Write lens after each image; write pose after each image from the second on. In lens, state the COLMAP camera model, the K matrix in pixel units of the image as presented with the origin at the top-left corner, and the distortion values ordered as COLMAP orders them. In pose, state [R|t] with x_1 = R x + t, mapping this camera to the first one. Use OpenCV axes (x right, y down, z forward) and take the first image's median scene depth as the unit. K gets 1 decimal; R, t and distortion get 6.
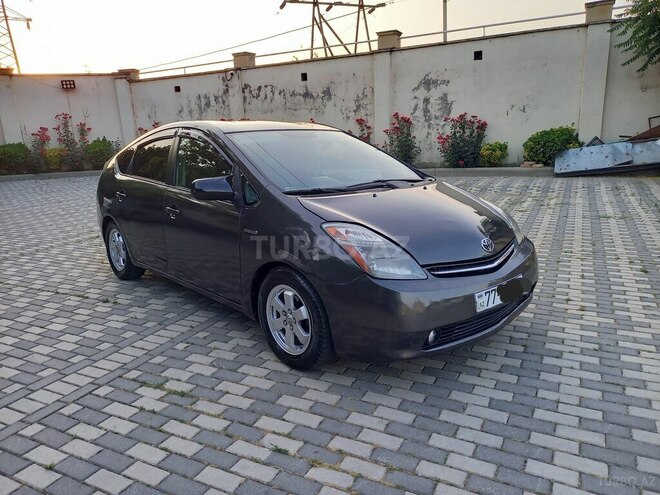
lens RADIAL K [[468.4, 0, 359.0], [0, 468.4, 247.3], [0, 0, 1]] dist [0.021790, -0.005754]
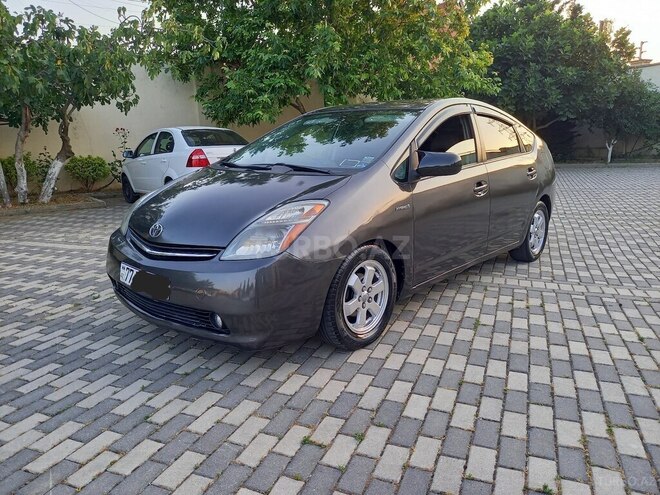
lens RADIAL K [[499.4, 0, 329.3], [0, 499.4, 252.0], [0, 0, 1]] dist [0.027304, -0.010098]
pose [[0.066480, 0.241522, -0.968116, 1.220425], [-0.219144, 0.950106, 0.221980, -0.249270], [0.973425, 0.197399, 0.116091, 1.163148]]
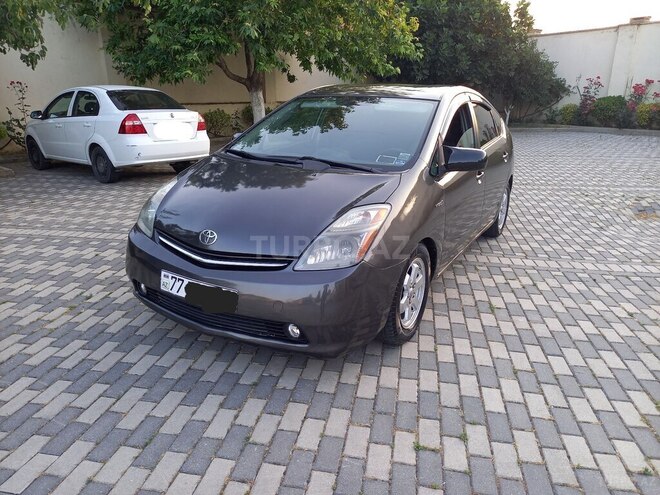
lens RADIAL K [[499.4, 0, 329.3], [0, 499.4, 252.0], [0, 0, 1]] dist [0.027304, -0.010098]
pose [[0.273916, 0.322633, -0.906023, 1.145500], [-0.243837, 0.934570, 0.259080, -0.264865], [0.930330, 0.149956, 0.334663, 0.849434]]
